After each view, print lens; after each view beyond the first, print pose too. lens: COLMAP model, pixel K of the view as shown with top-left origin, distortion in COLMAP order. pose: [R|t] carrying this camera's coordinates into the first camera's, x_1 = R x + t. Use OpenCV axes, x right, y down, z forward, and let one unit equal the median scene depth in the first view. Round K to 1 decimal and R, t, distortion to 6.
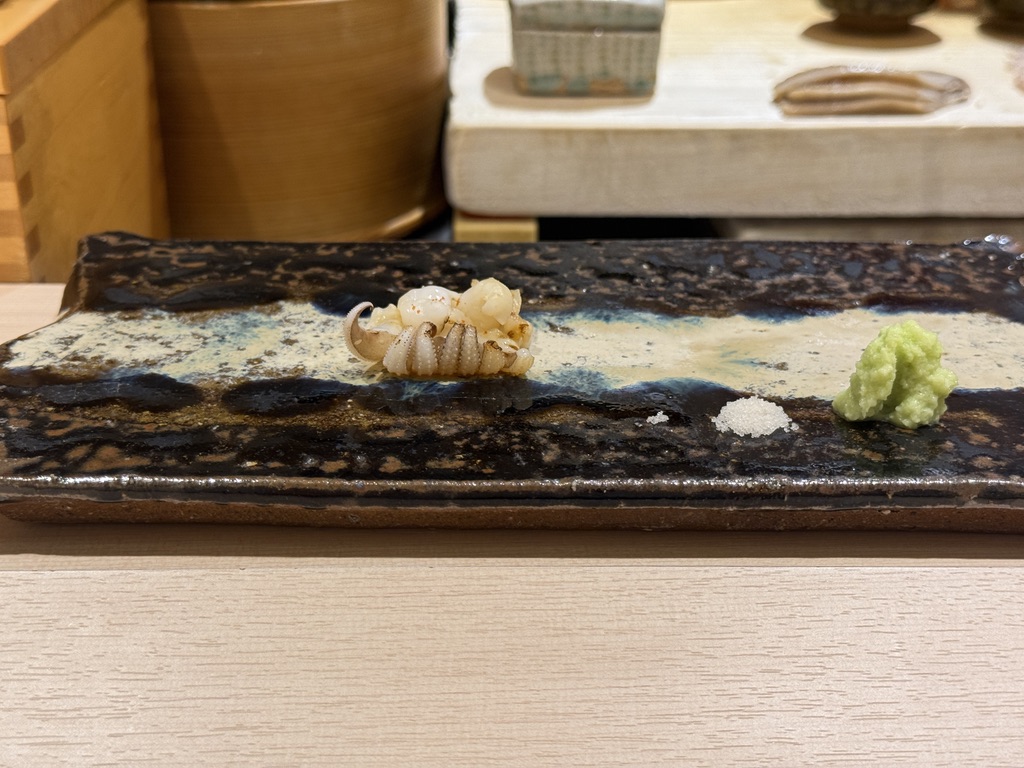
lens RADIAL K [[1454.2, 0, 538.5], [0, 1454.2, 382.6], [0, 0, 1]] dist [0.104256, -0.202857]
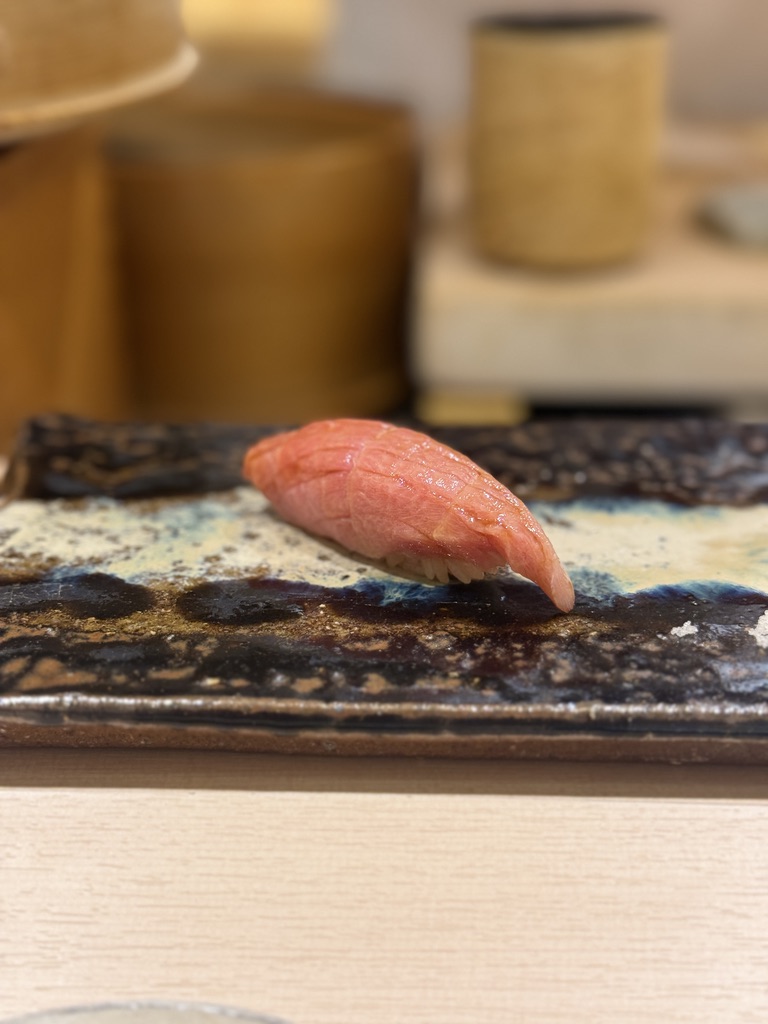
lens RADIAL K [[1457.4, 0, 387.6], [0, 1457.4, 521.1], [0, 0, 1]] dist [0.107246, -0.167621]
pose [[0.998577, 0.002678, -0.053262, -0.043267], [-0.004160, 0.999607, -0.027732, -0.013609], [0.053166, 0.027914, 0.998195, 0.130270]]
